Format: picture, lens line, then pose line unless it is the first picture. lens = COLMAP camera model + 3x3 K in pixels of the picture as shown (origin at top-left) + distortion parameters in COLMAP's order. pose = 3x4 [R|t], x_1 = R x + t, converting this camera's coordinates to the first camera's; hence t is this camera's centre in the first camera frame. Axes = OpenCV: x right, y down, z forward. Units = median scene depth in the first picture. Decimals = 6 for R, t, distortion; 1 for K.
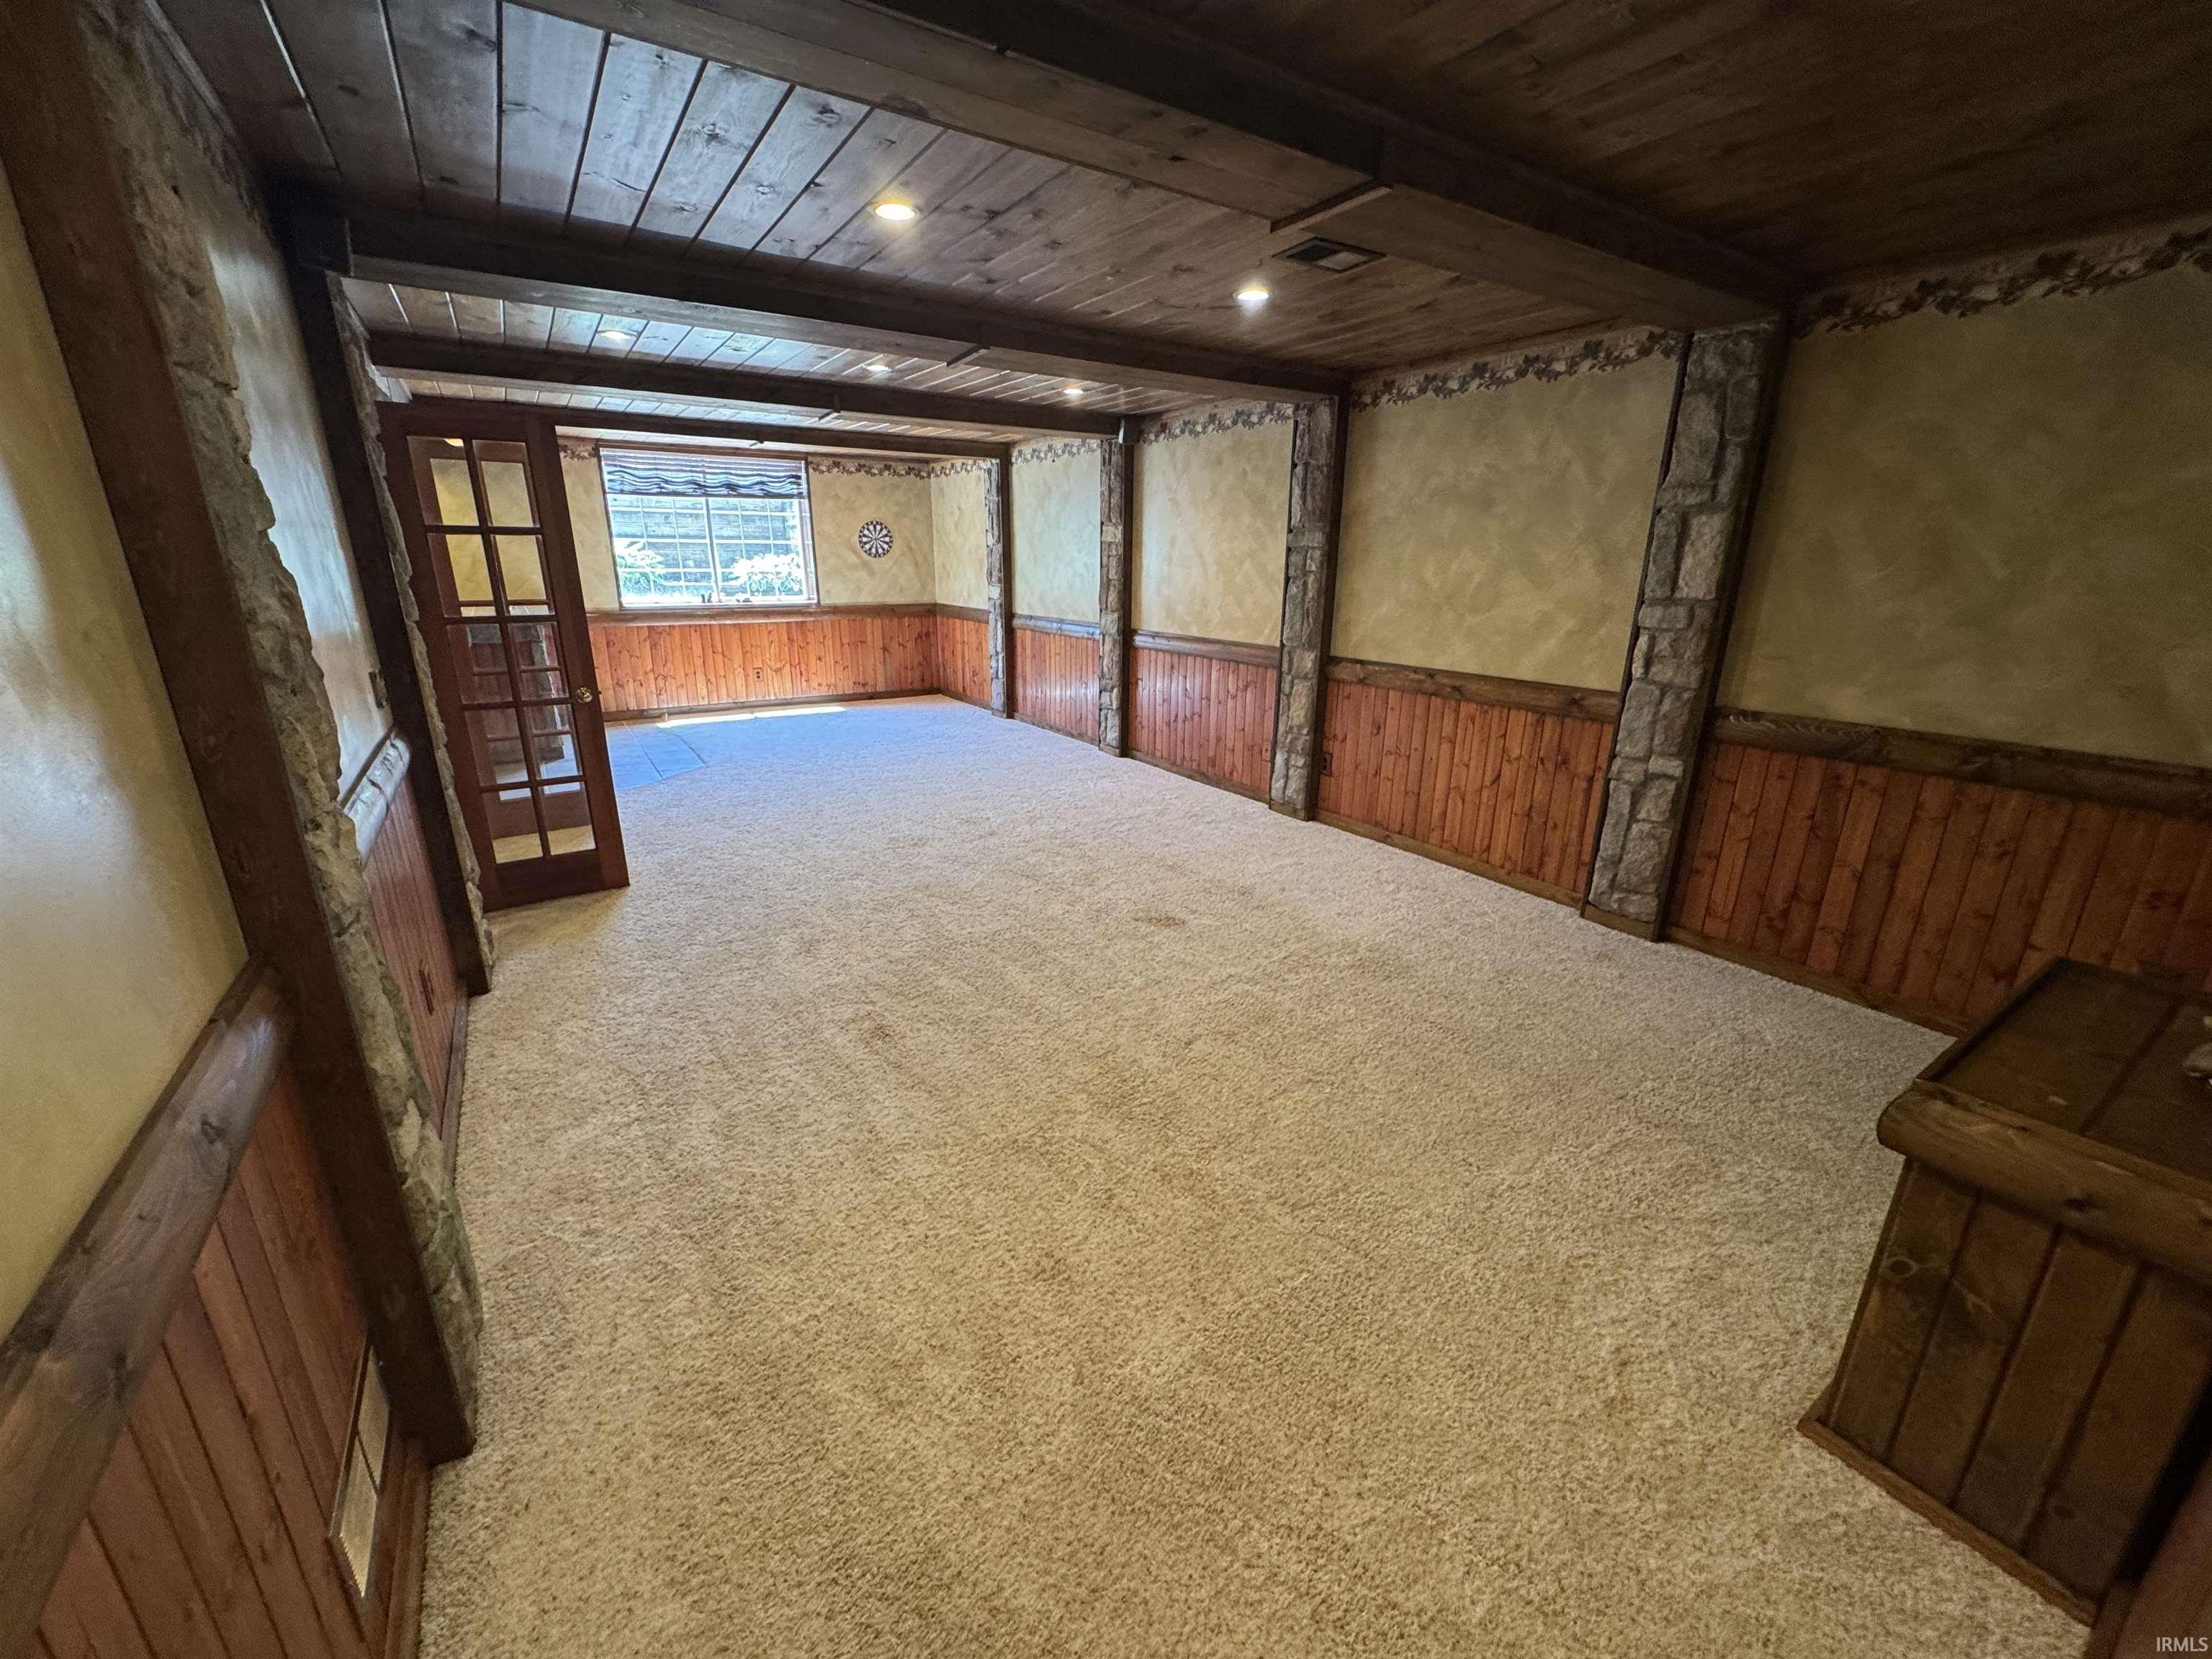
lens RADIAL K [[882.3, 0, 1106.0], [0, 882.3, 829.5], [0, 0, 1]] dist [-0.002154, -0.000042]
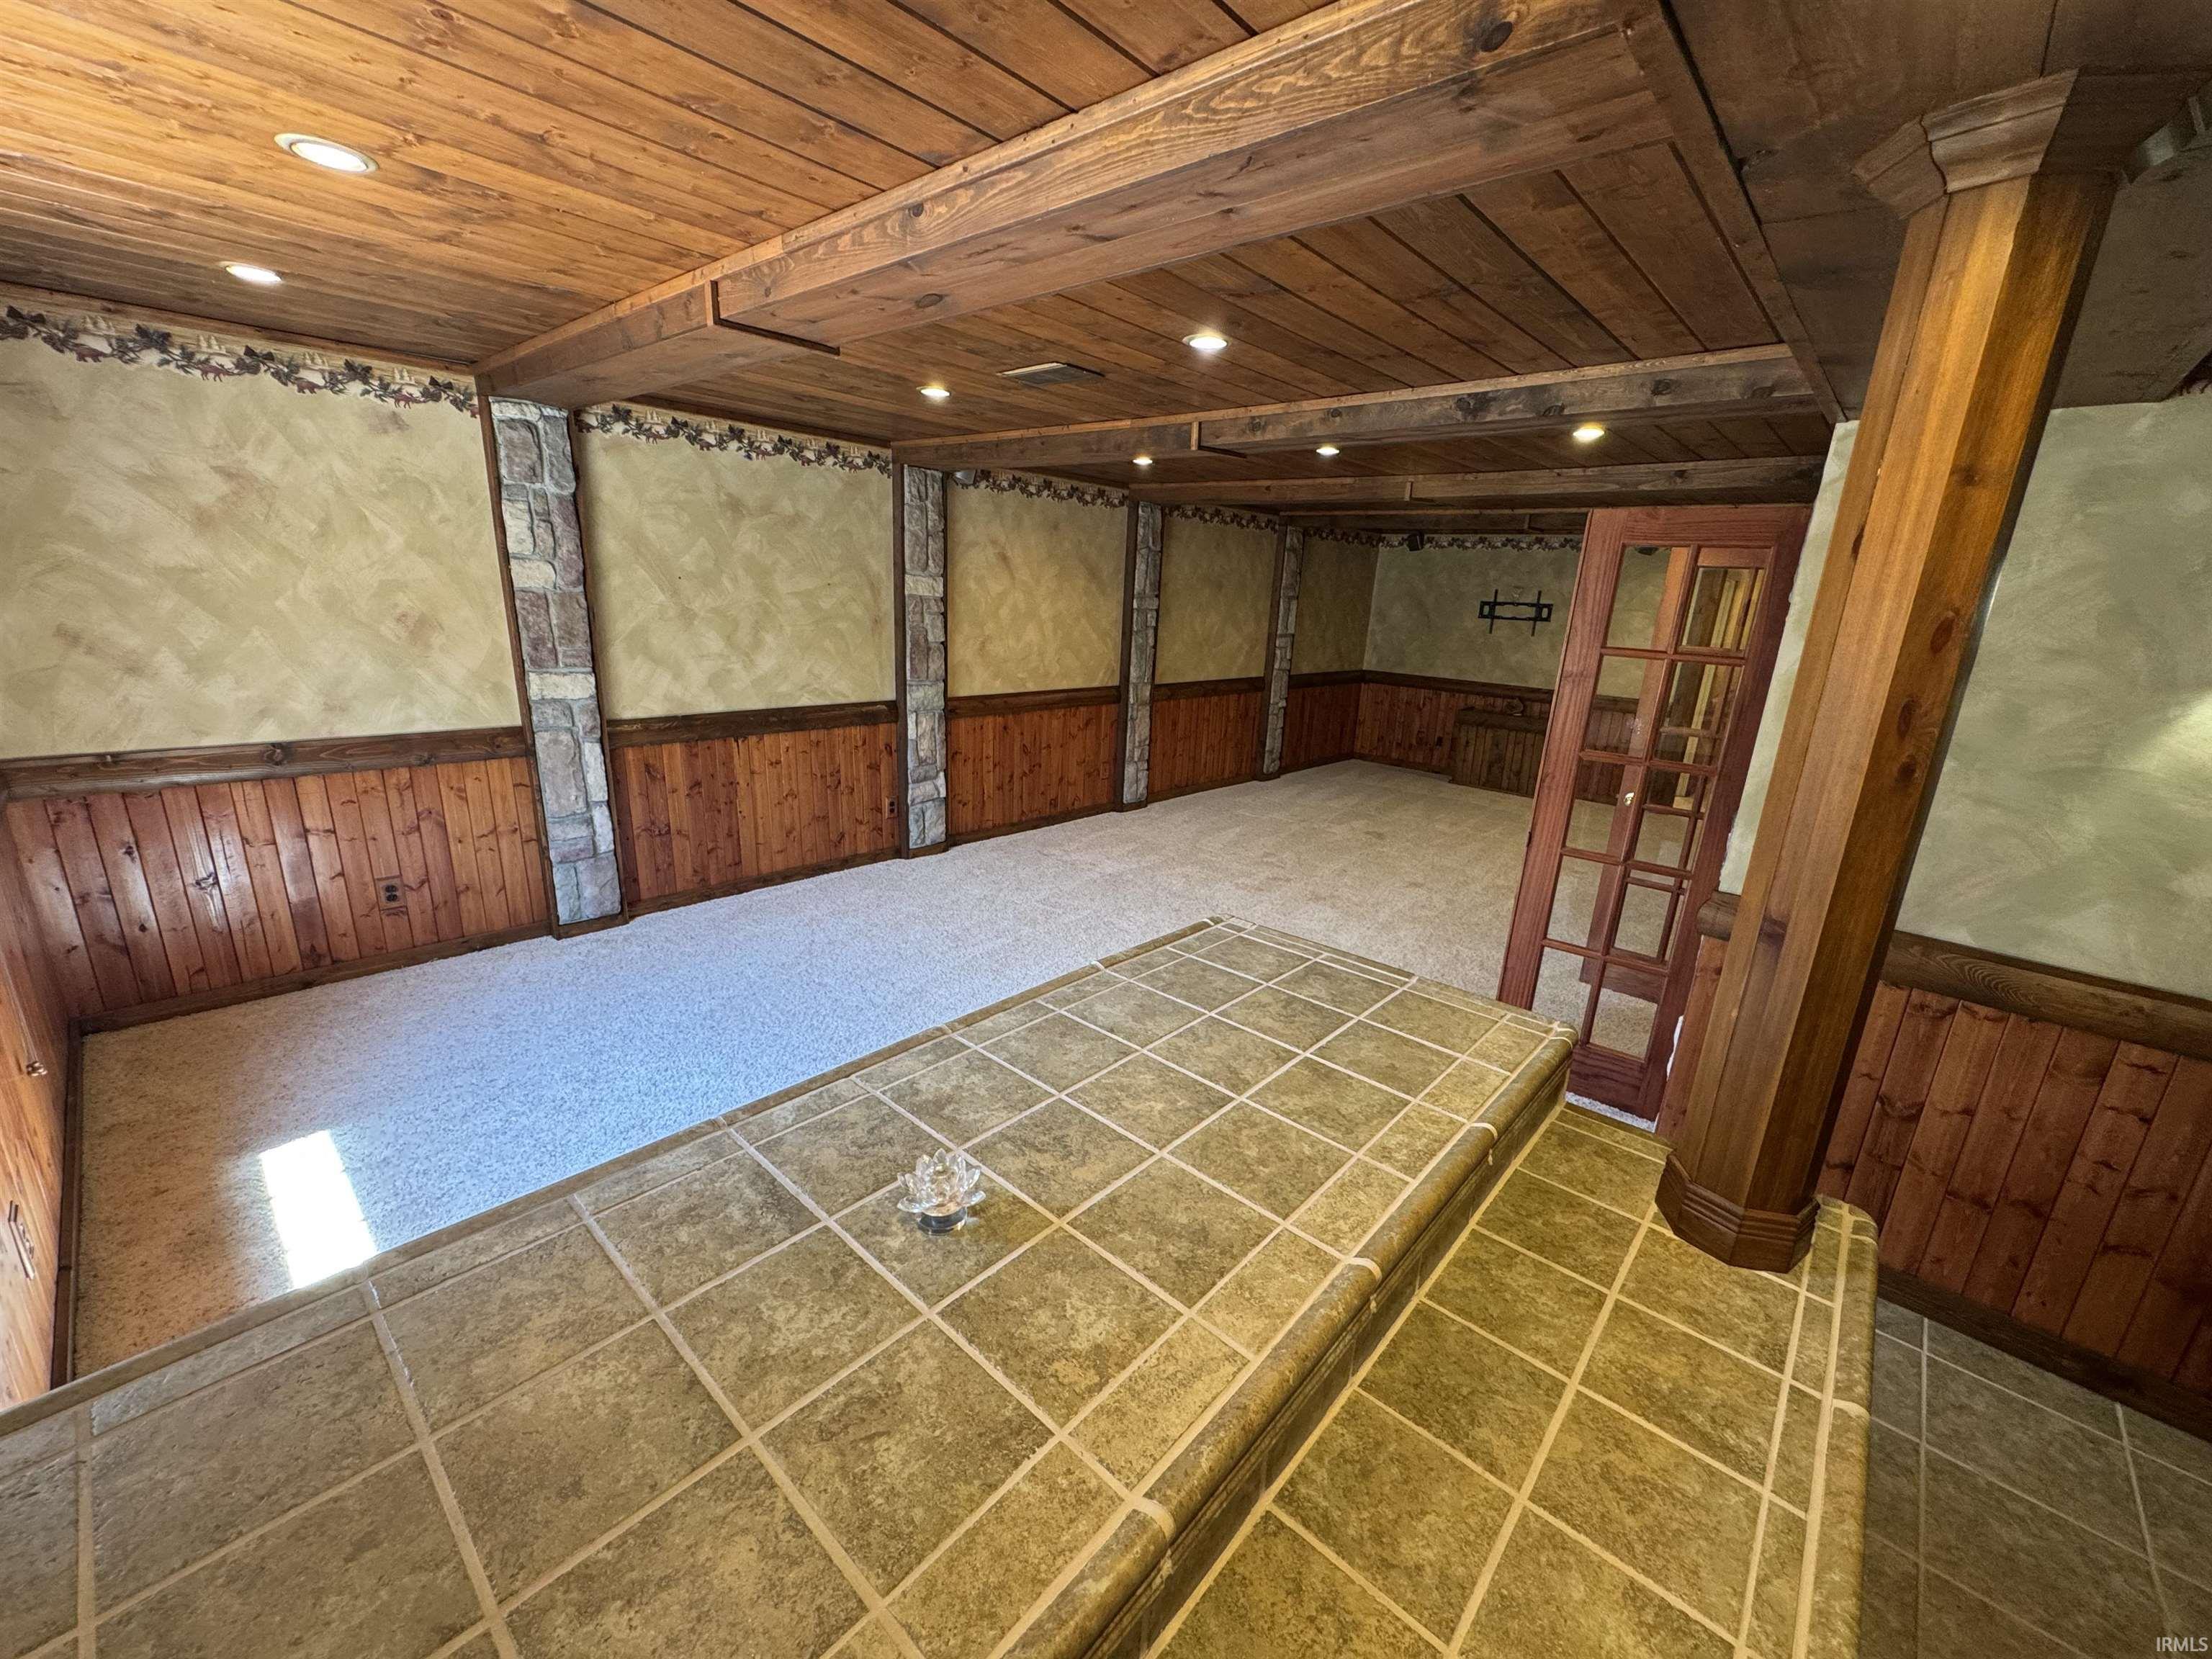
lens RADIAL K [[882.3, 0, 1106.0], [0, 882.3, 829.5], [0, 0, 1]] dist [-0.002154, -0.000042]
pose [[-0.248682, -0.287425, 0.924956, -1.249456], [0.230159, 0.910068, 0.344679, -0.559838], [-0.940842, 0.298603, -0.160164, 1.562829]]
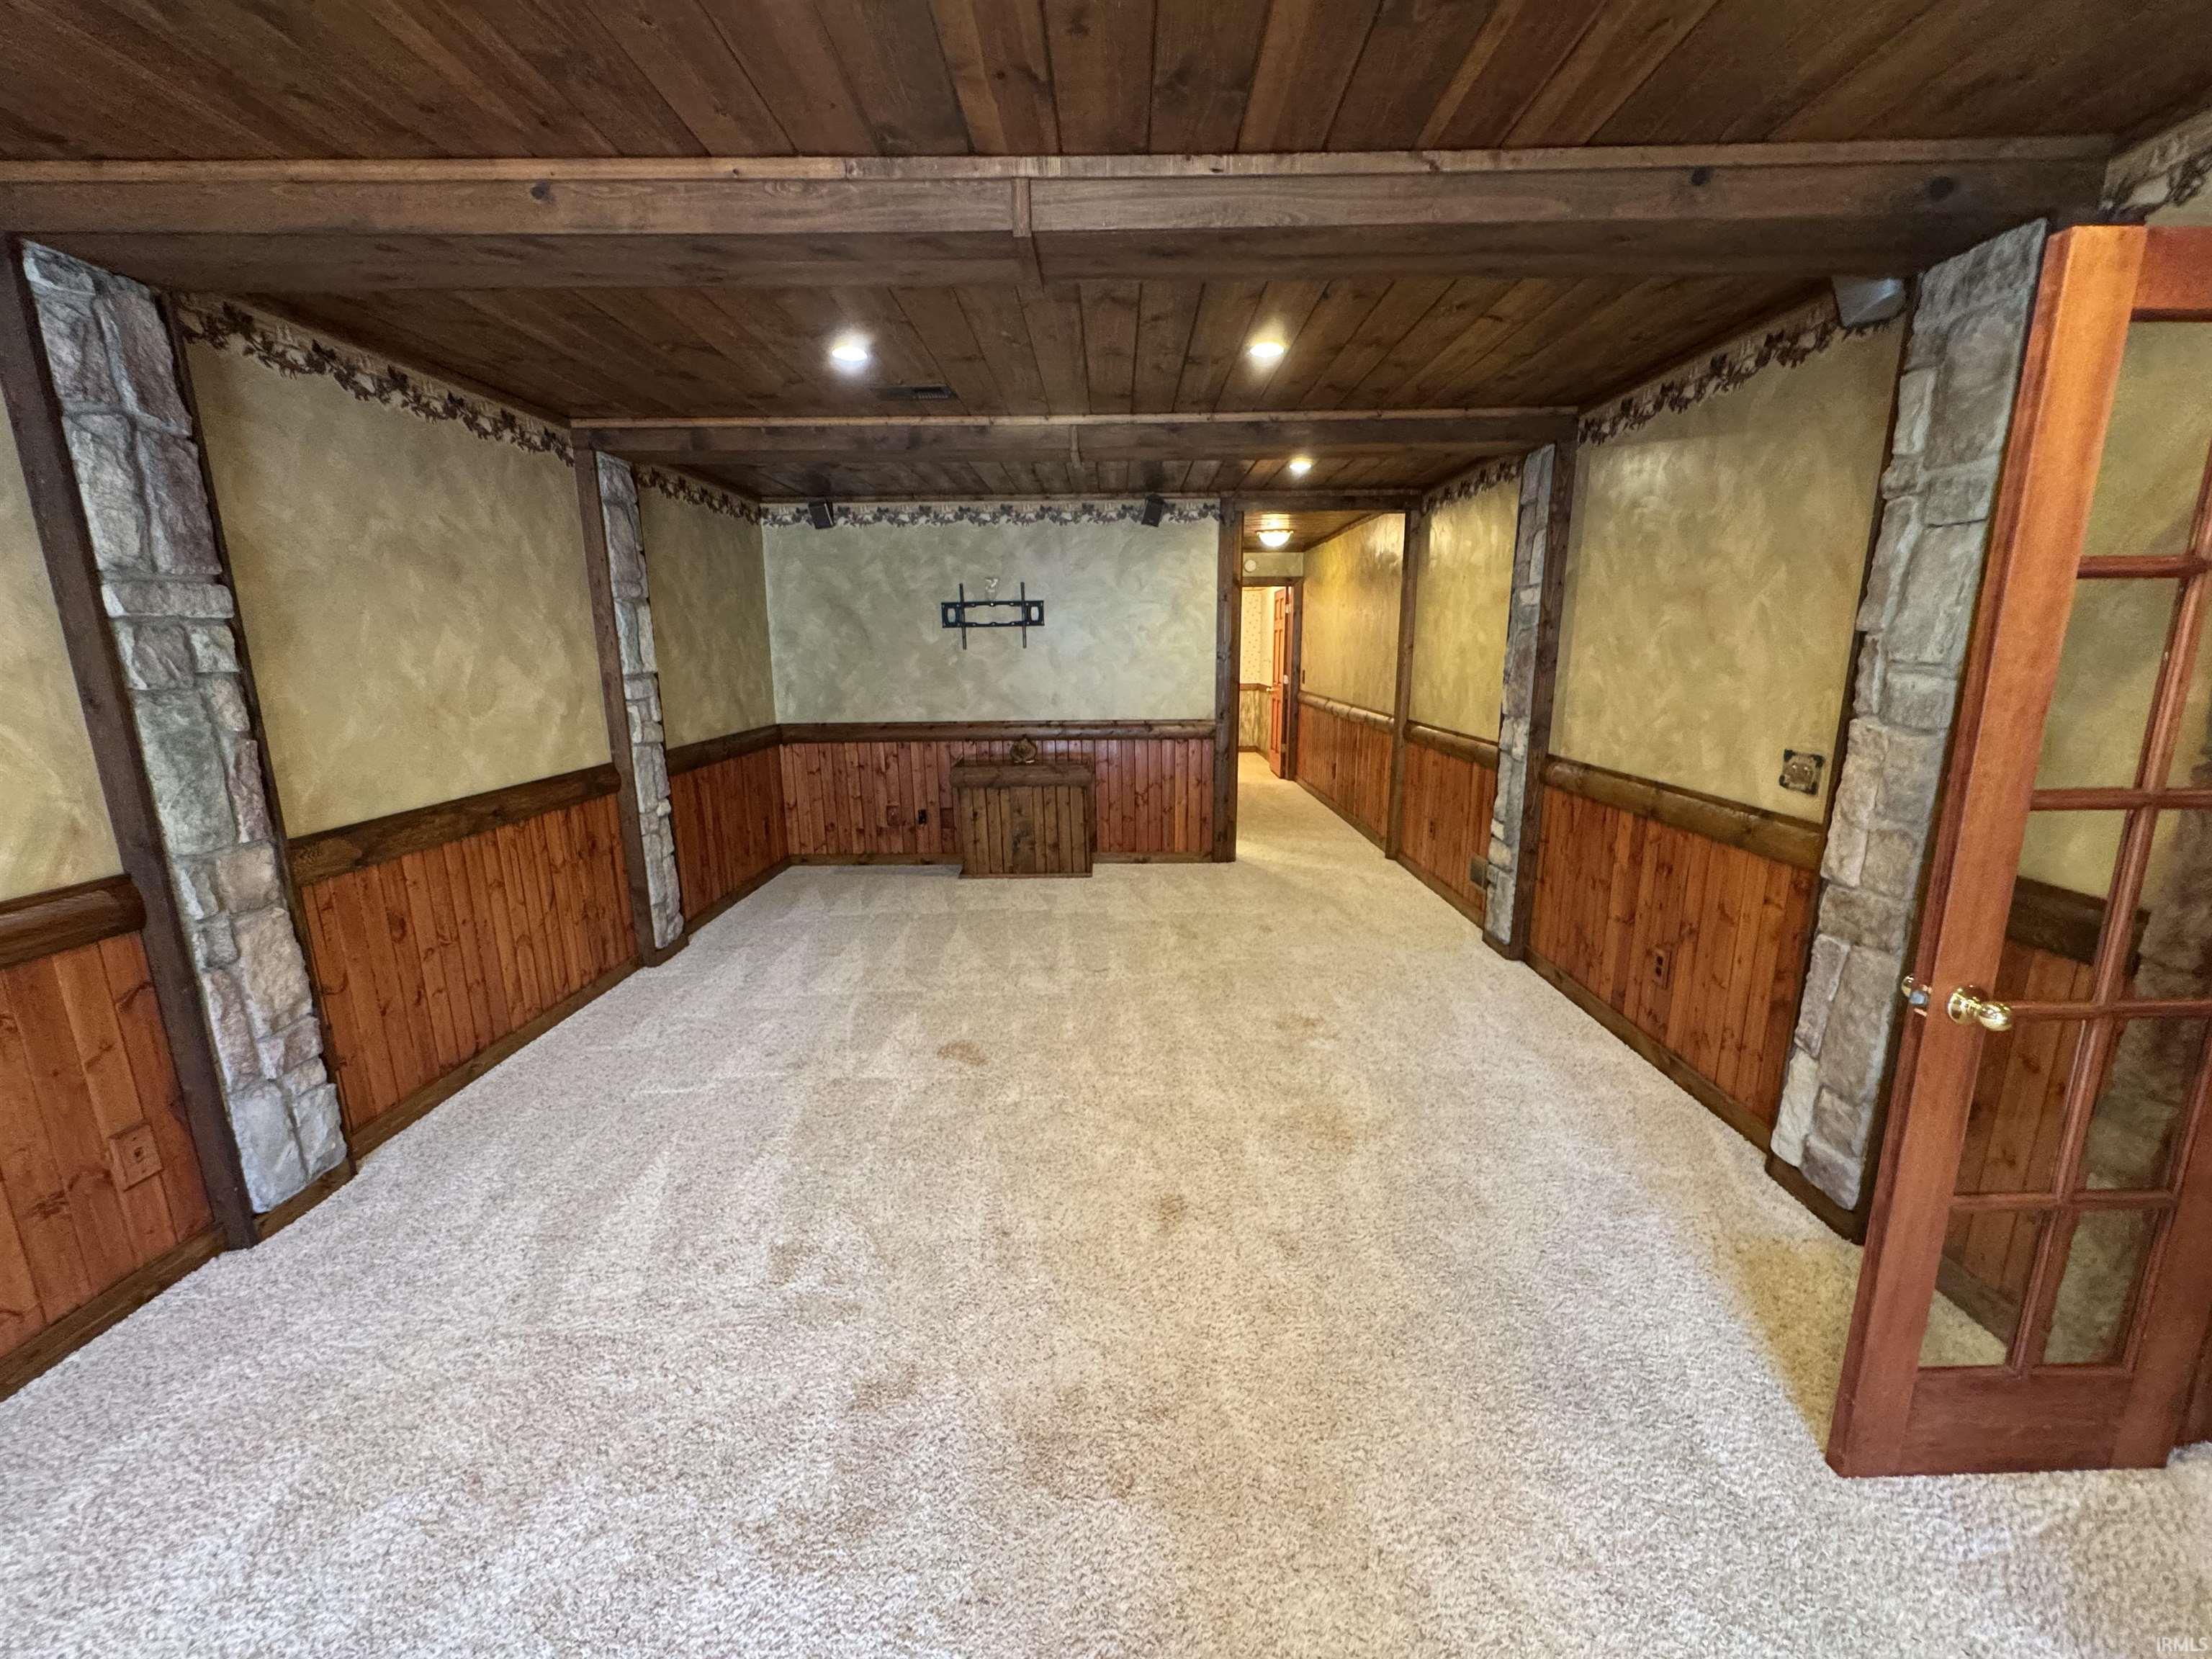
lens RADIAL K [[882.3, 0, 1106.0], [0, 882.3, 829.5], [0, 0, 1]] dist [-0.002154, -0.000042]
pose [[-0.832776, -0.123381, 0.539686, -0.433536], [0.157347, 0.881895, 0.444414, -0.396843], [-0.530778, 0.455015, -0.715008, 1.263953]]
